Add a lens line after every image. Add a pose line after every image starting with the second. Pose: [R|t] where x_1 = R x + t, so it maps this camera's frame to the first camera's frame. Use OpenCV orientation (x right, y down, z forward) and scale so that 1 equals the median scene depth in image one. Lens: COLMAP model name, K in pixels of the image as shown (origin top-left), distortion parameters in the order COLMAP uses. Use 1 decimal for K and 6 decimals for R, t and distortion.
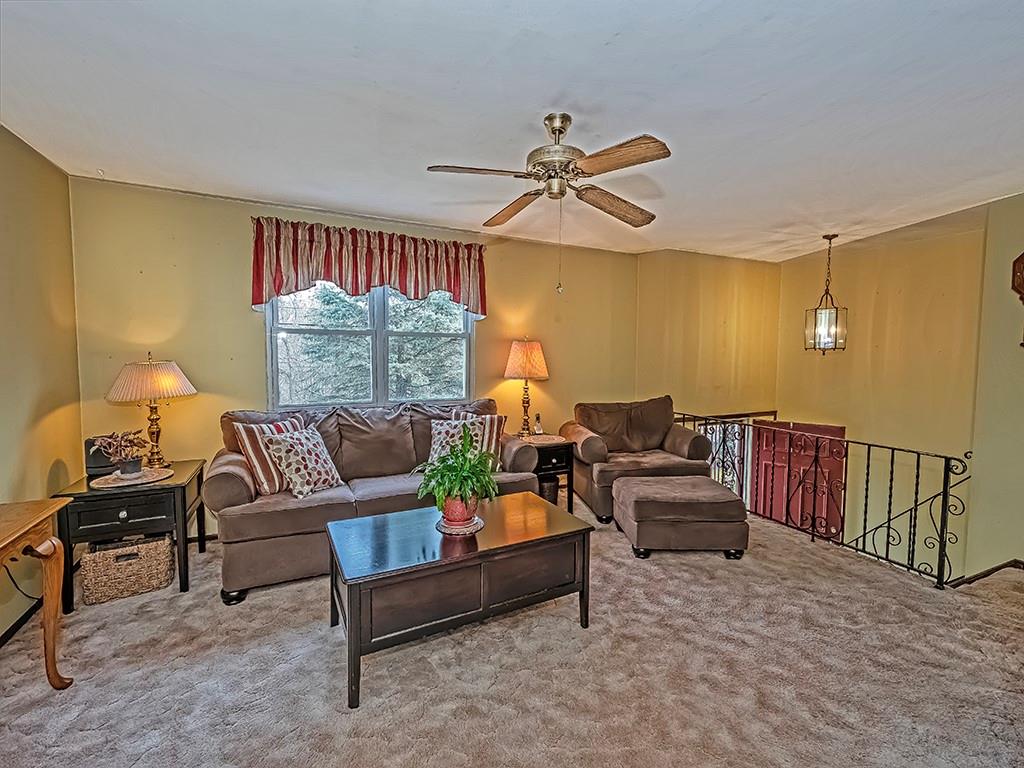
lens RADIAL K [[460.4, 0, 514.9], [0, 460.4, 381.1], [0, 0, 1]] dist [0.010772, 0.000129]
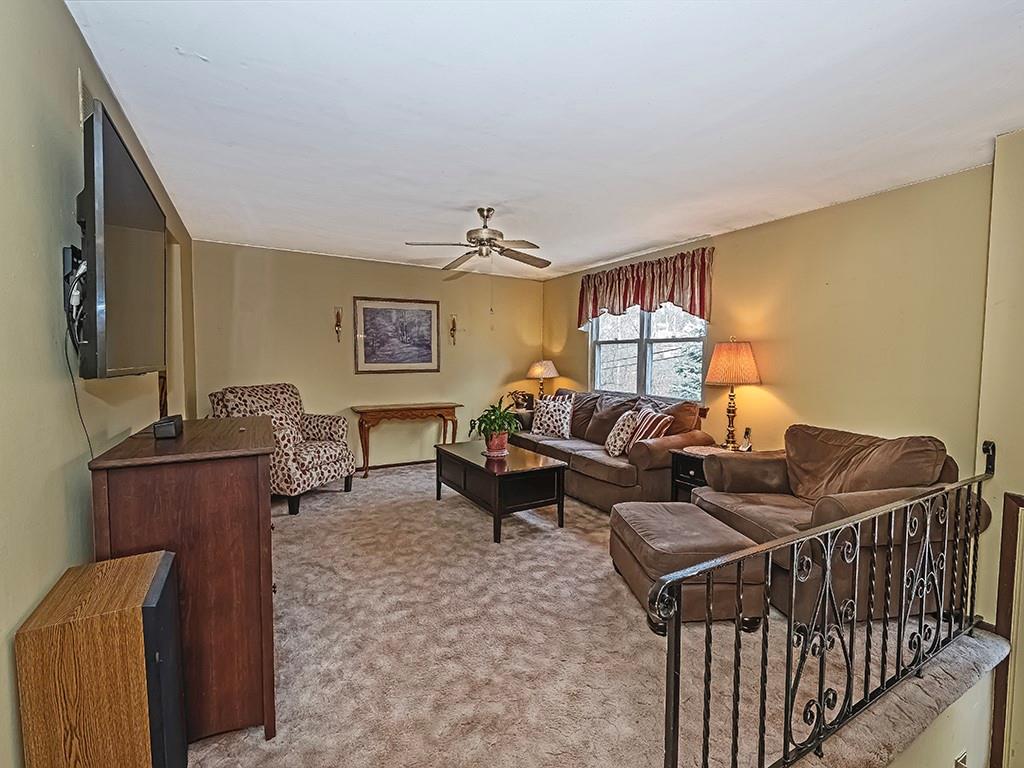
lens RADIAL K [[460.4, 0, 514.9], [0, 460.4, 381.1], [0, 0, 1]] dist [0.010772, 0.000129]
pose [[0.045613, 0.043581, -0.998008, 1.309936], [-0.073904, 0.996457, 0.040135, -0.024799], [0.996222, 0.071927, 0.048672, 0.794455]]
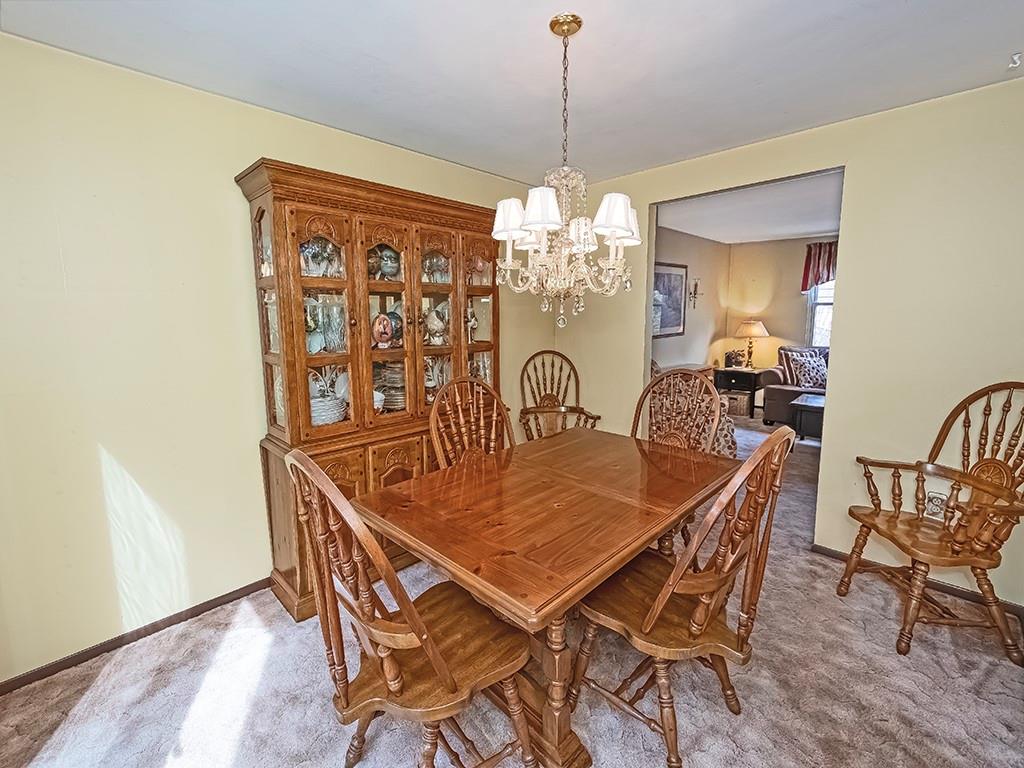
lens RADIAL K [[460.4, 0, 514.9], [0, 460.4, 381.1], [0, 0, 1]] dist [0.010772, 0.000129]
pose [[0.331080, 0.119840, -0.935962, 0.998104], [-0.044087, 0.992784, 0.111520, 0.048505], [0.942572, 0.004341, 0.333974, -0.862931]]
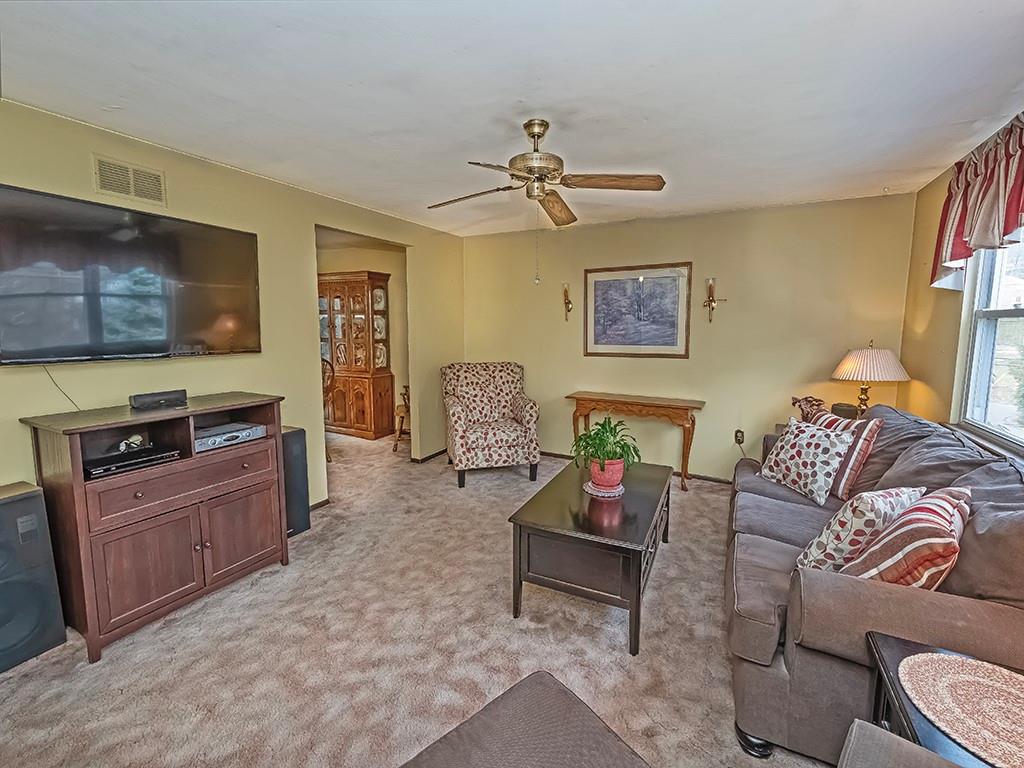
lens RADIAL K [[444.6, 0, 515.0], [0, 444.6, 376.0], [0, 0, 1]] dist [0.012052, -0.000061]
pose [[-0.816341, 0.054511, -0.574993, 0.571229], [-0.050355, 0.985028, 0.164875, -0.113759], [0.575371, 0.163548, -0.801374, 1.410478]]
